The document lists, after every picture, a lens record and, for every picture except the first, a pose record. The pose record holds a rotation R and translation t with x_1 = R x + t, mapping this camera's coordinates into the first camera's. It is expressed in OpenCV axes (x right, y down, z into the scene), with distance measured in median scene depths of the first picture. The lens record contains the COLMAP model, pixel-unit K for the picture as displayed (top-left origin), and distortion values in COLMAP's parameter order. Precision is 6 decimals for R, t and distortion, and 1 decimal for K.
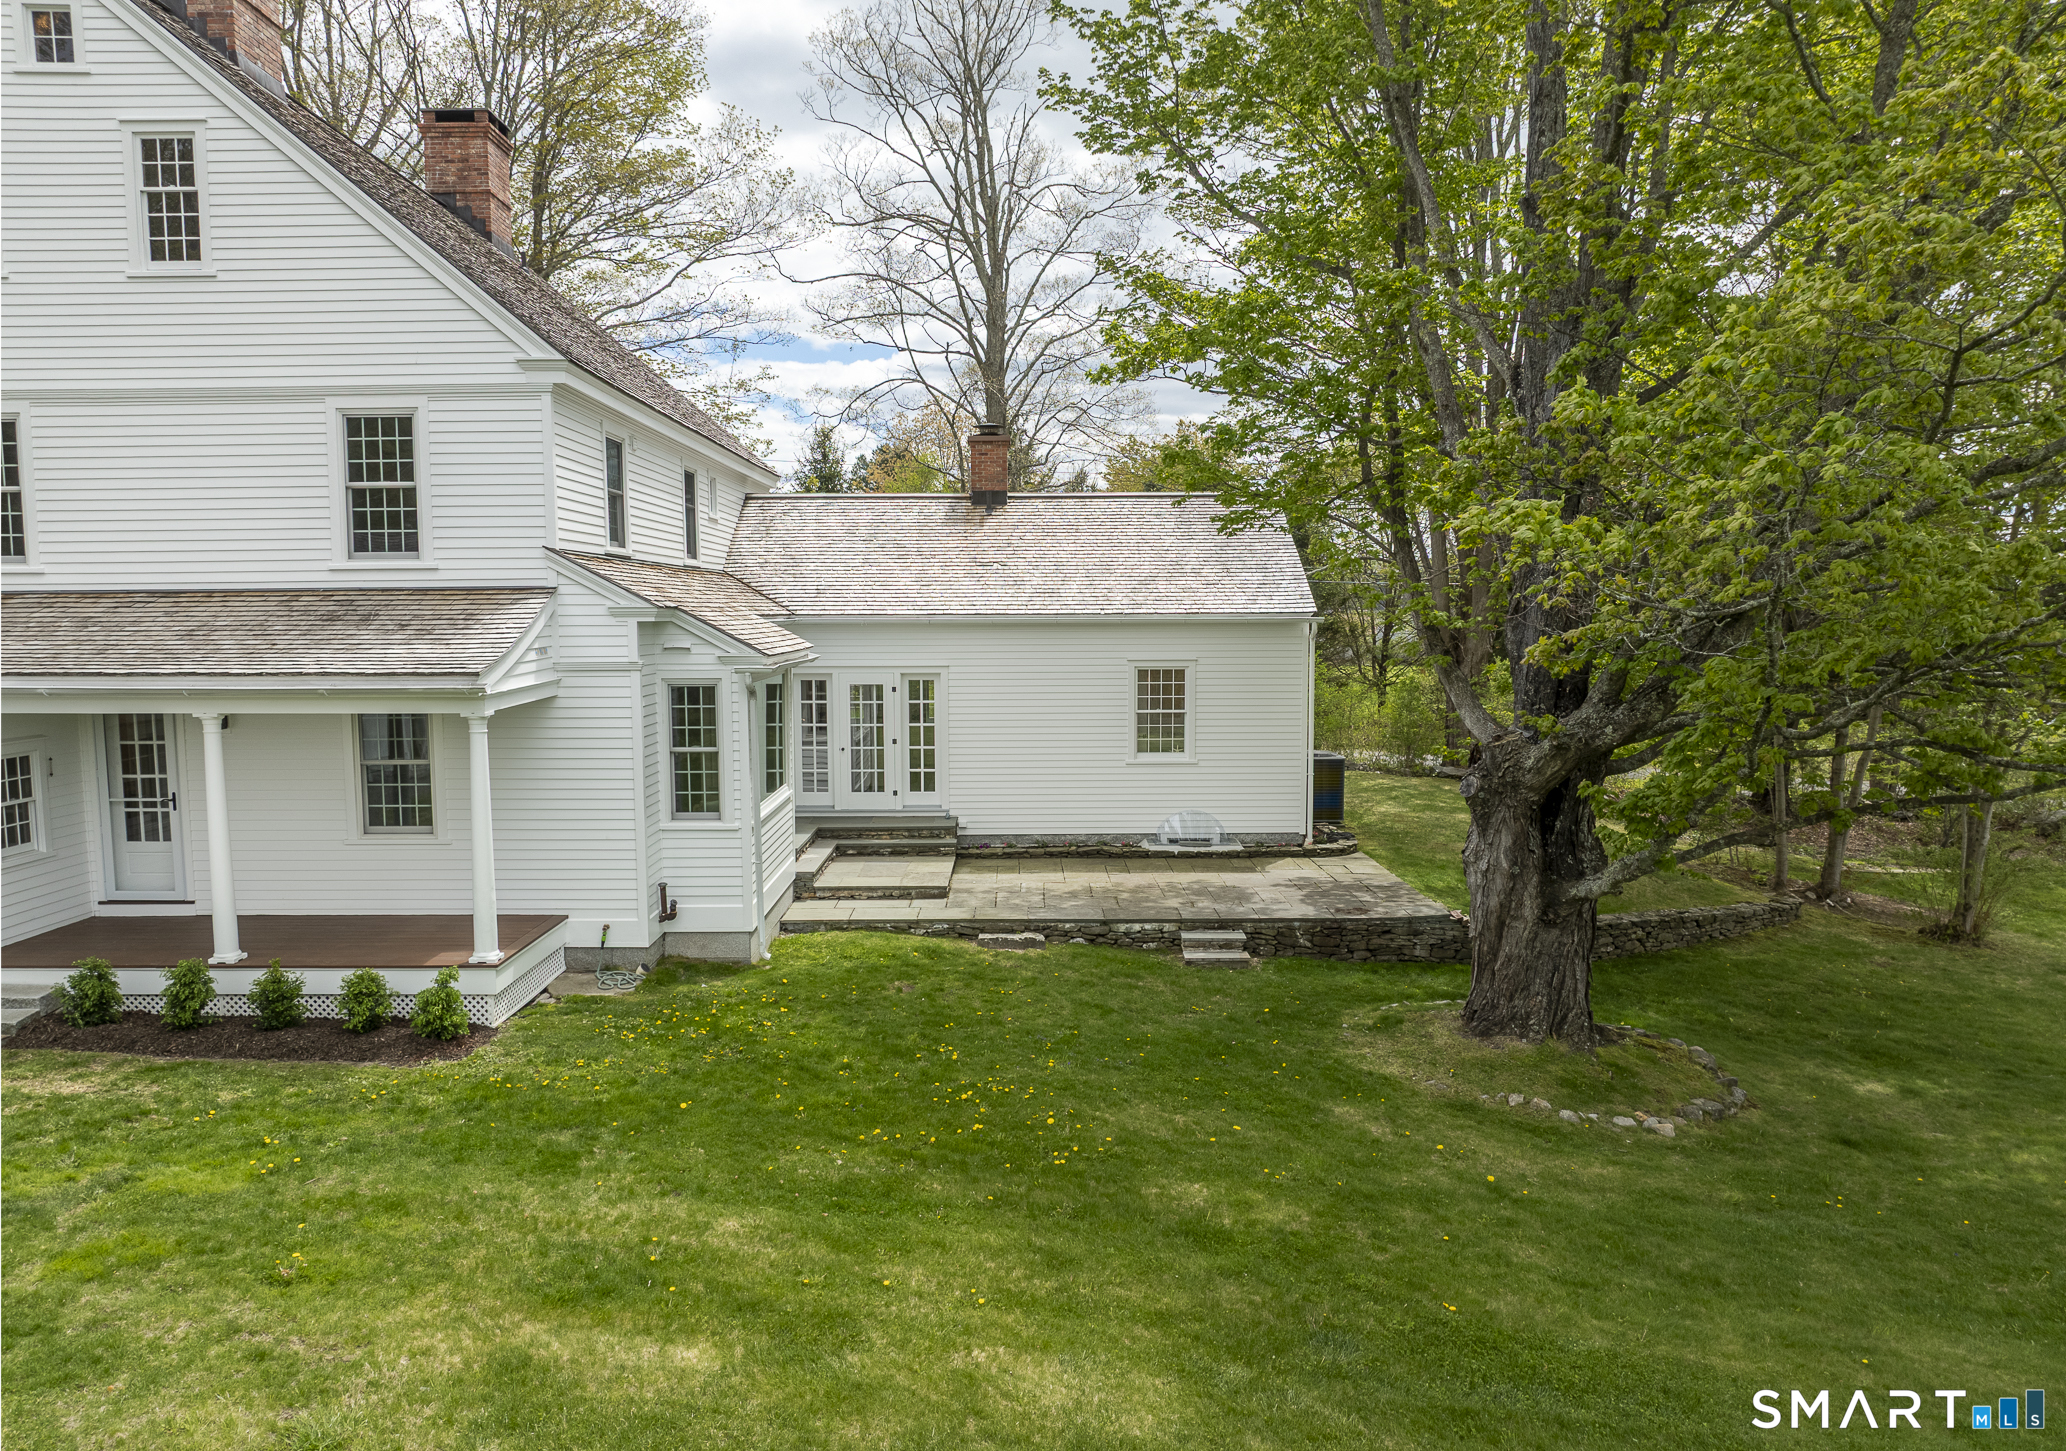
lens RADIAL K [[1464.7, 0, 989.5], [0, 1464.7, 765.0], [0, 0, 1]] dist [-0.010442, -0.003073]
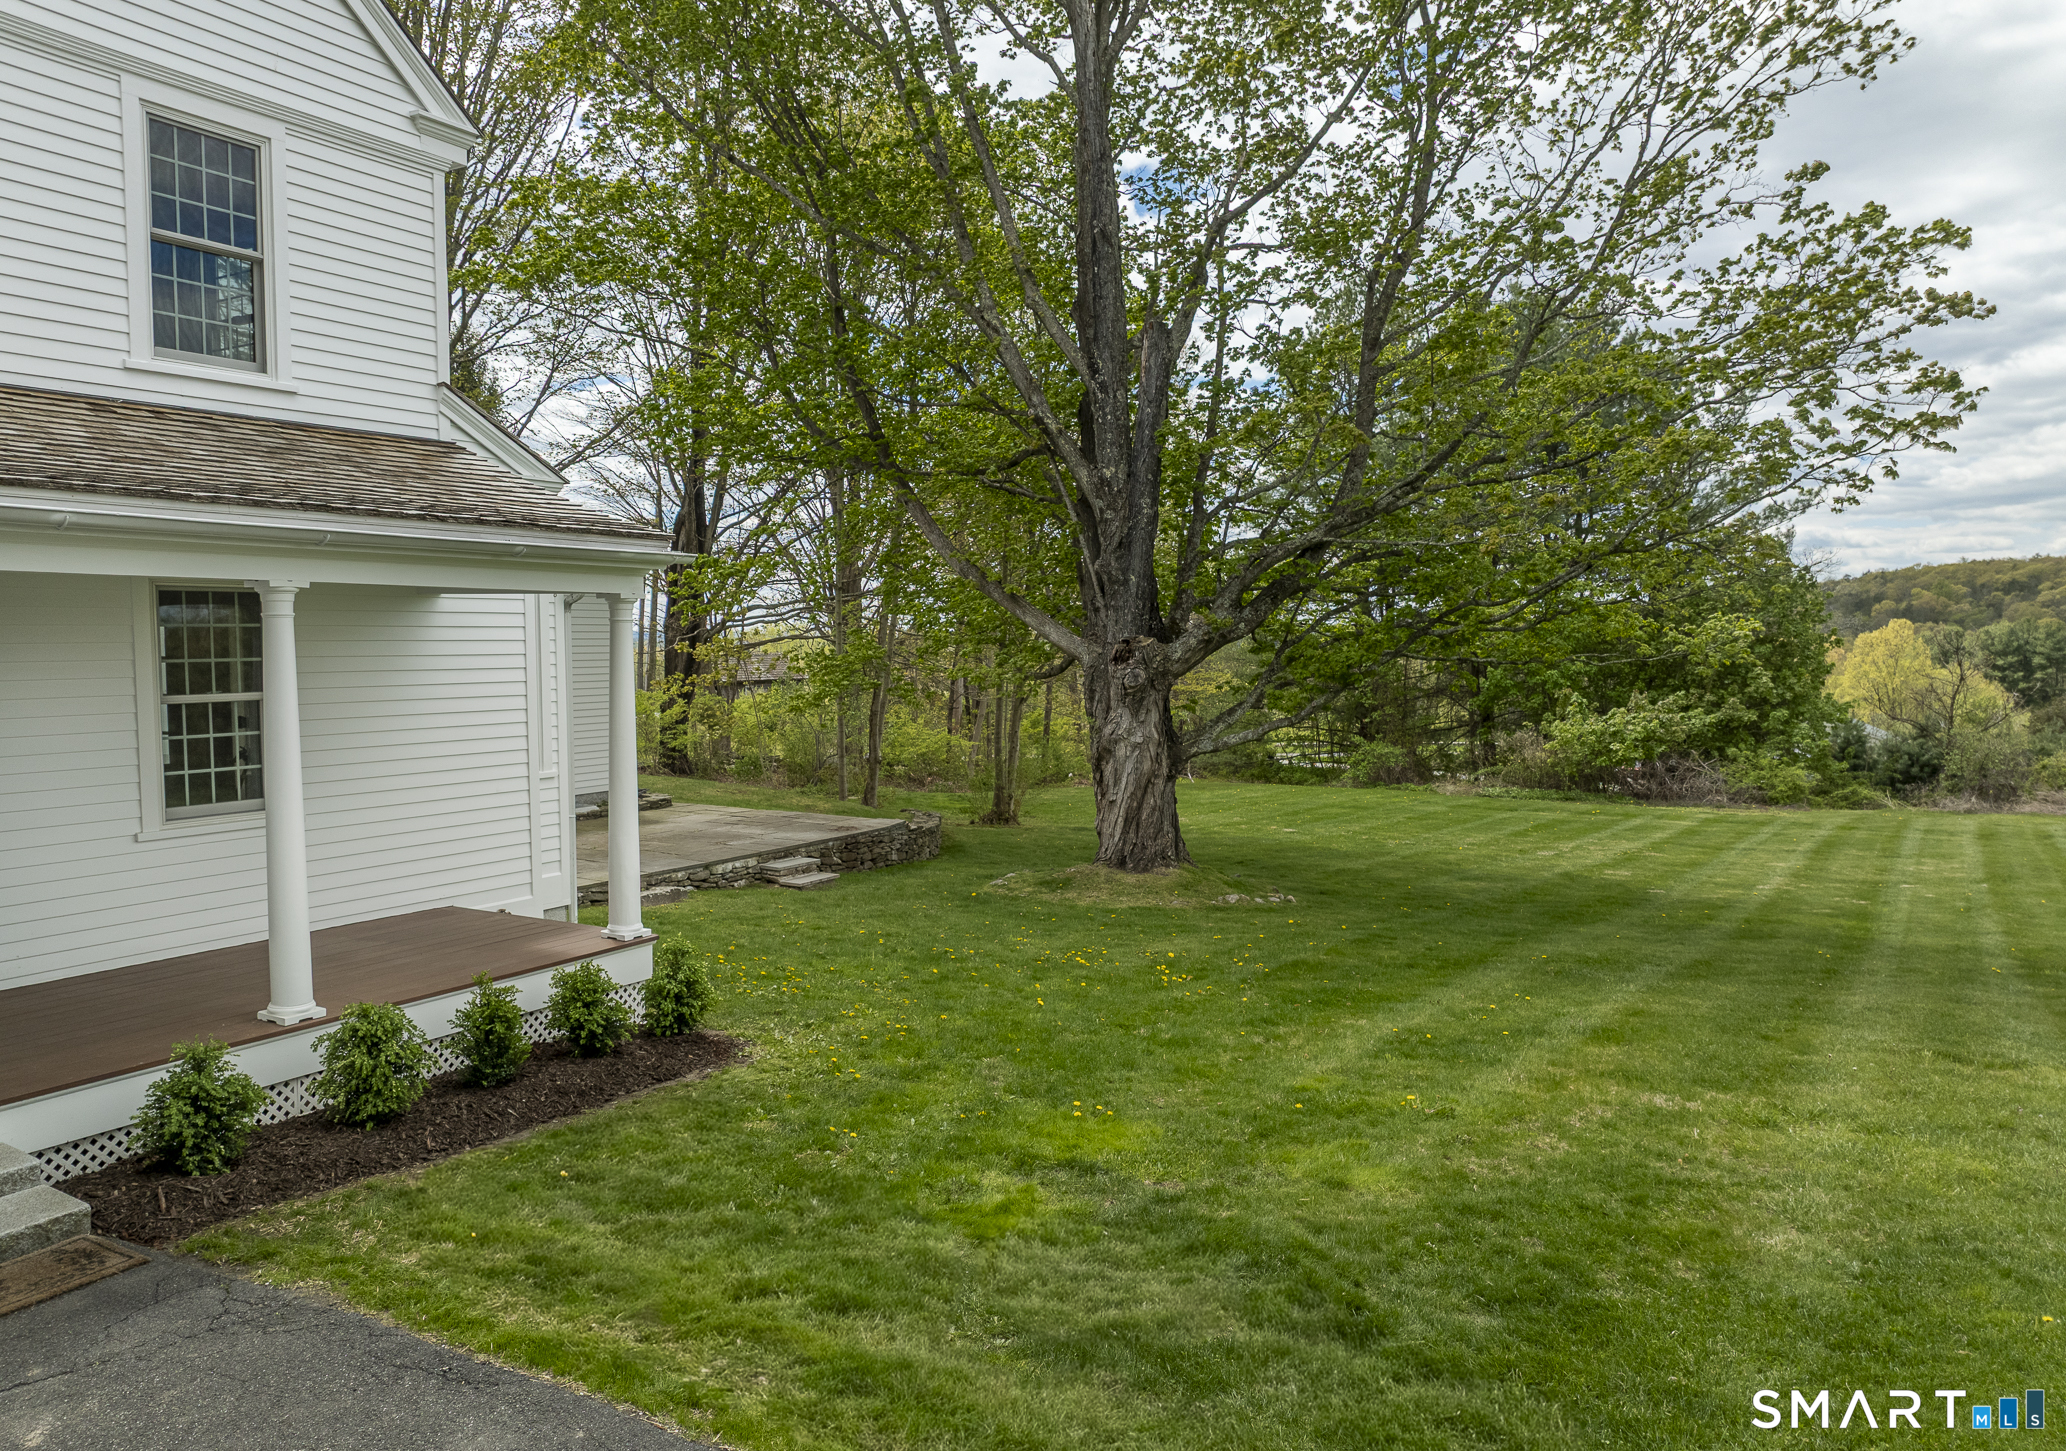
lens RADIAL K [[1464.7, 0, 989.5], [0, 1464.7, 765.0], [0, 0, 1]] dist [-0.010442, -0.003073]
pose [[0.499968, -0.069657, 0.863238, -0.798271], [0.097254, 0.994971, 0.023959, 0.043960], [-0.860566, 0.071975, 0.504228, 0.422962]]
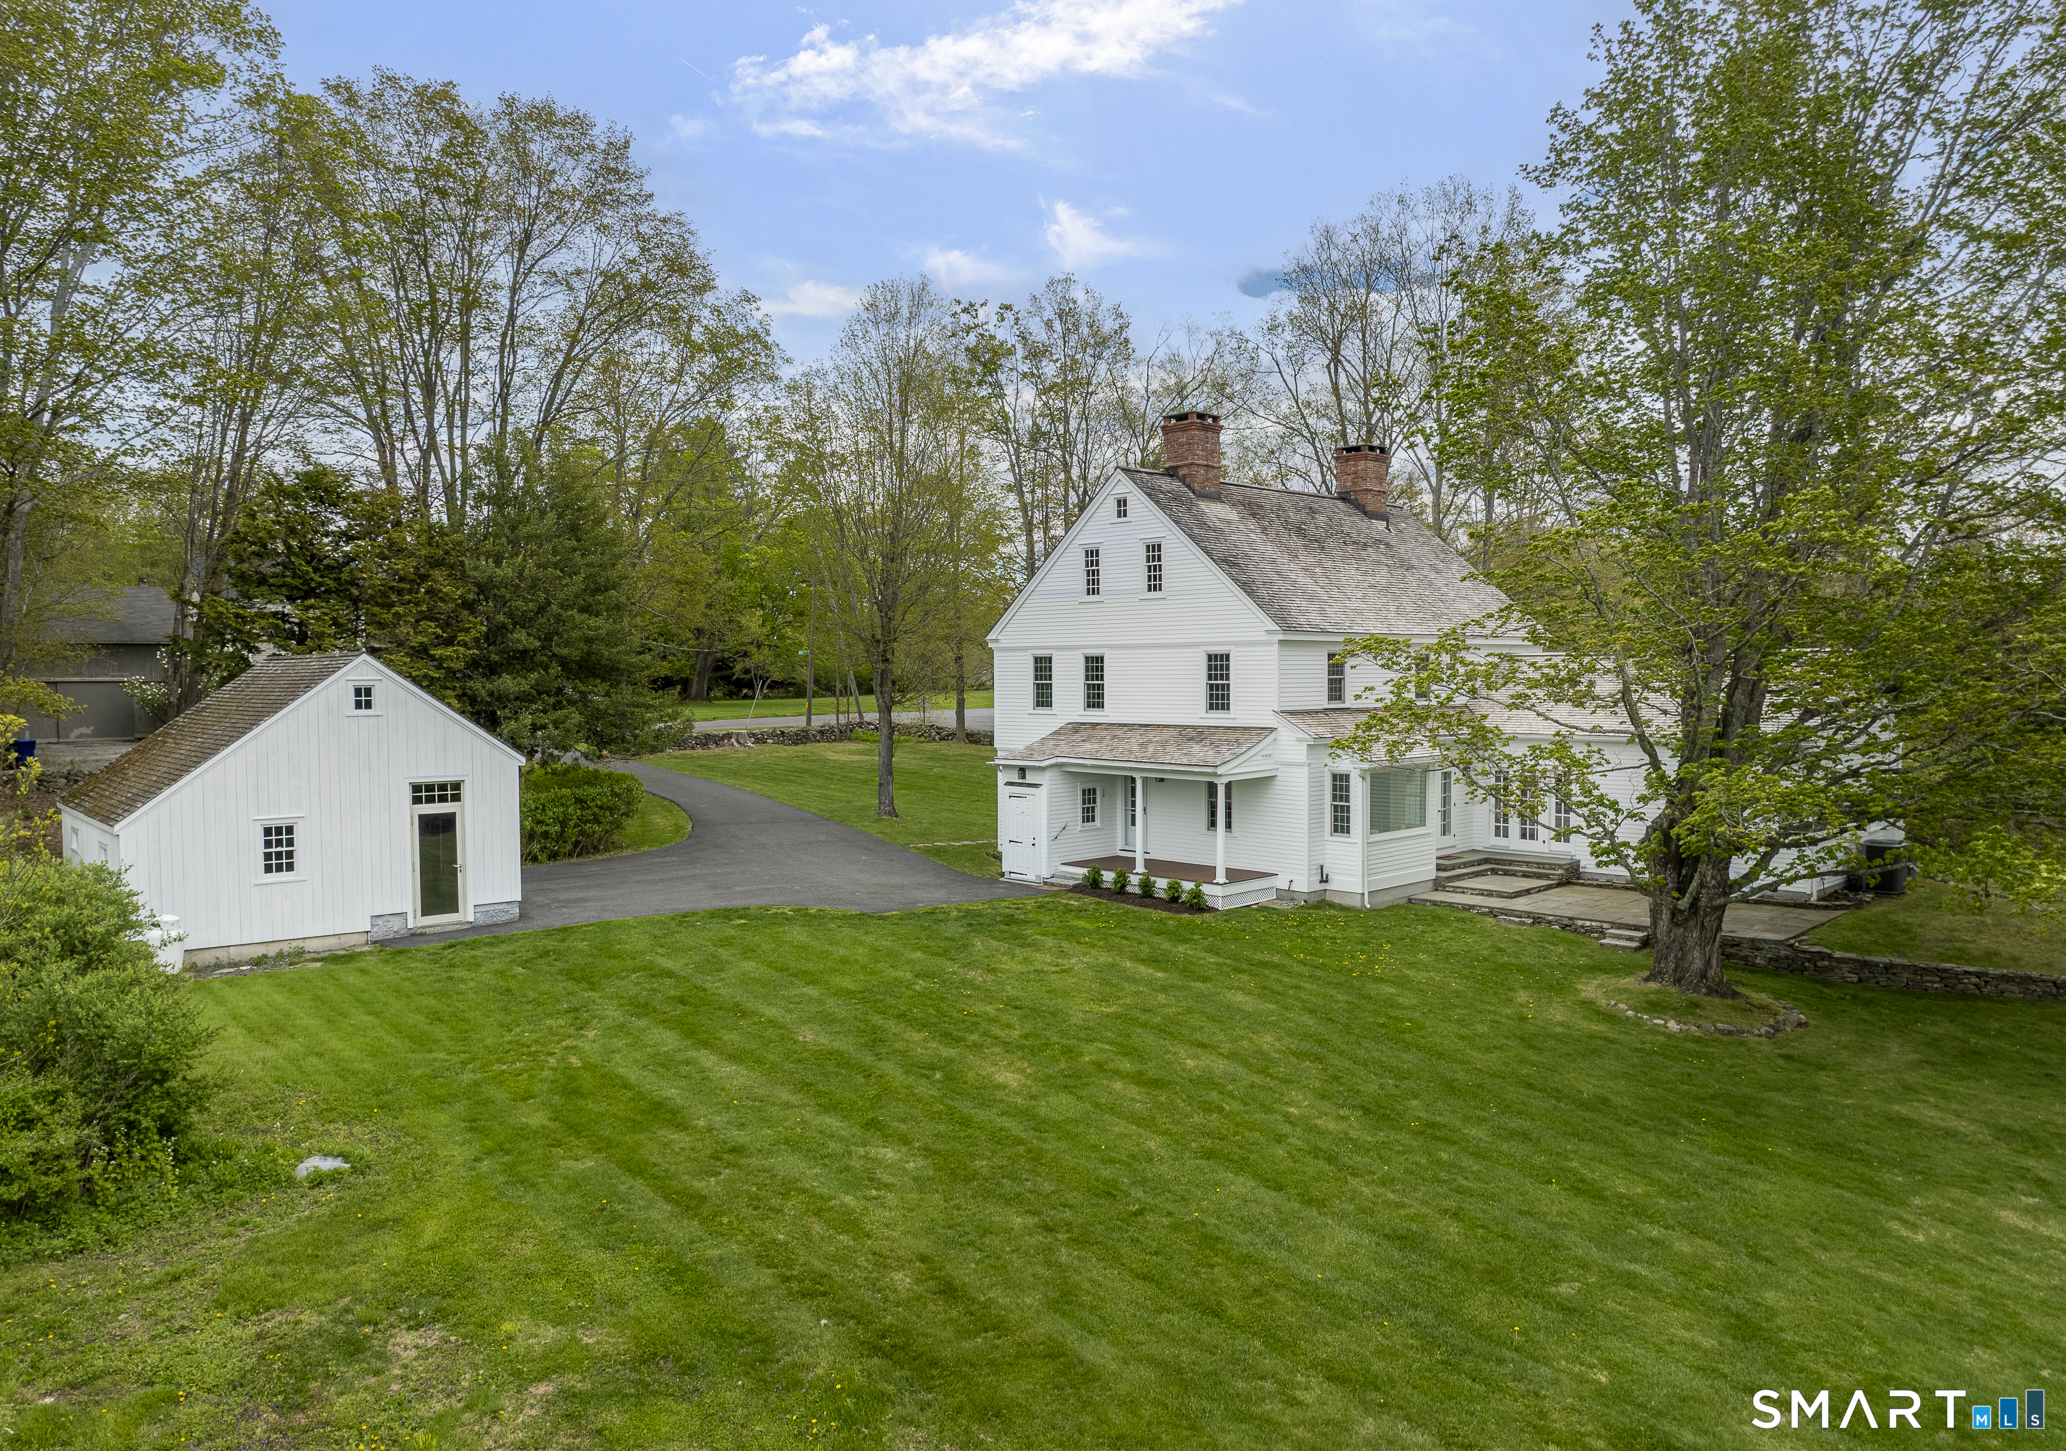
lens RADIAL K [[1464.7, 0, 989.5], [0, 1464.7, 765.0], [0, 0, 1]] dist [-0.010442, -0.003073]
pose [[0.687377, 0.047926, -0.724718, 1.048233], [-0.072798, 0.997342, -0.003092, -0.024631], [0.722643, 0.054884, 0.689039, -0.885694]]
